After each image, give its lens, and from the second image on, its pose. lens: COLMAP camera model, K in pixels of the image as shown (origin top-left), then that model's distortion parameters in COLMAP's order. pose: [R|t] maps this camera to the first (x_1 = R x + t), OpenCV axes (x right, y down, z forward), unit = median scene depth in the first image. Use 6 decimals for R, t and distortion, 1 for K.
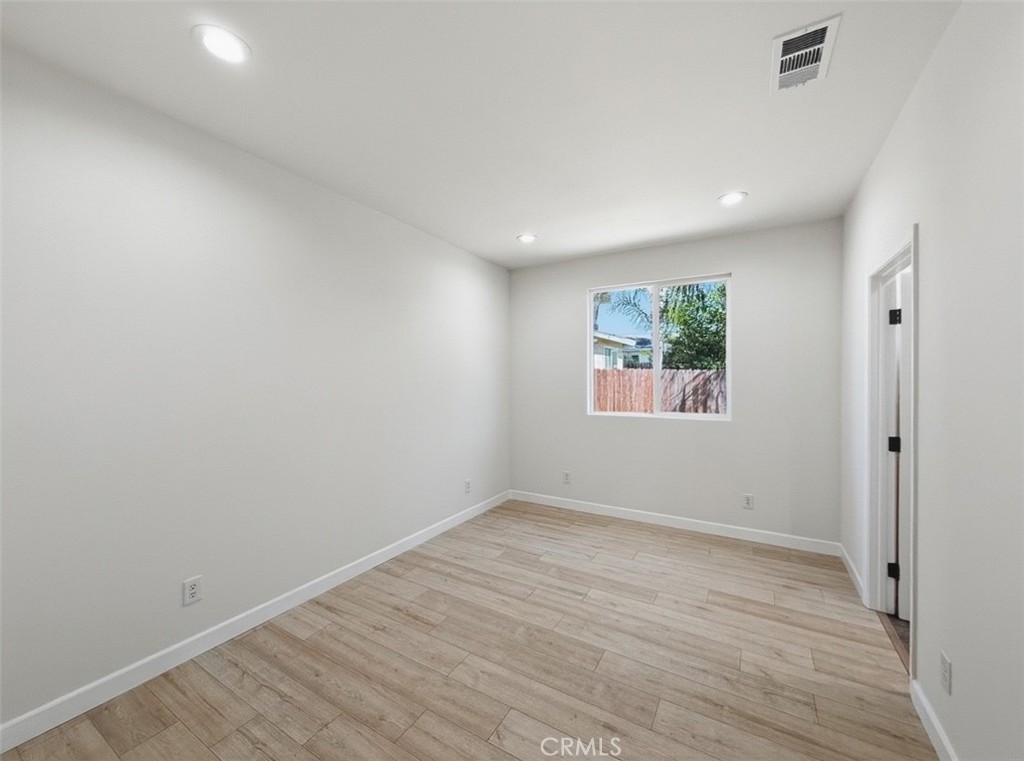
lens RADIAL K [[408.8, 0, 509.3], [0, 408.8, 377.8], [0, 0, 1]] dist [0.000751, -0.000041]
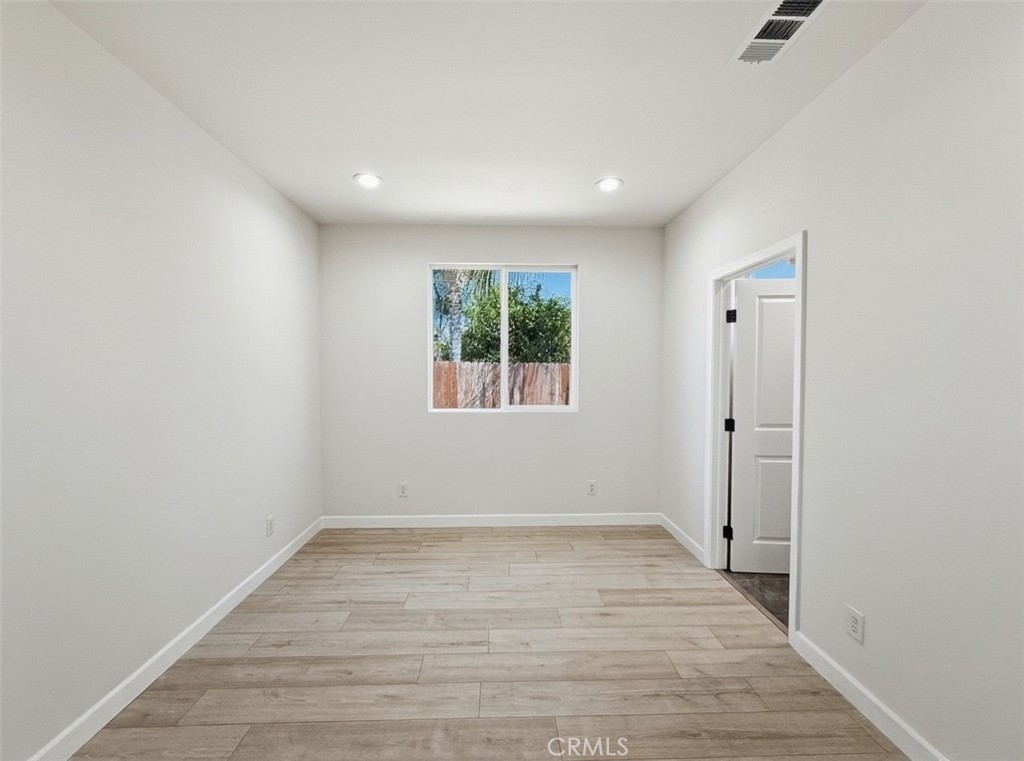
lens RADIAL K [[408.8, 0, 509.3], [0, 408.8, 377.8], [0, 0, 1]] dist [0.000751, -0.000041]
pose [[0.841502, -0.006633, 0.540213, -0.182612], [-0.002081, 0.999877, 0.015520, 0.008486], [-0.540250, -0.014185, 0.841385, 0.292750]]
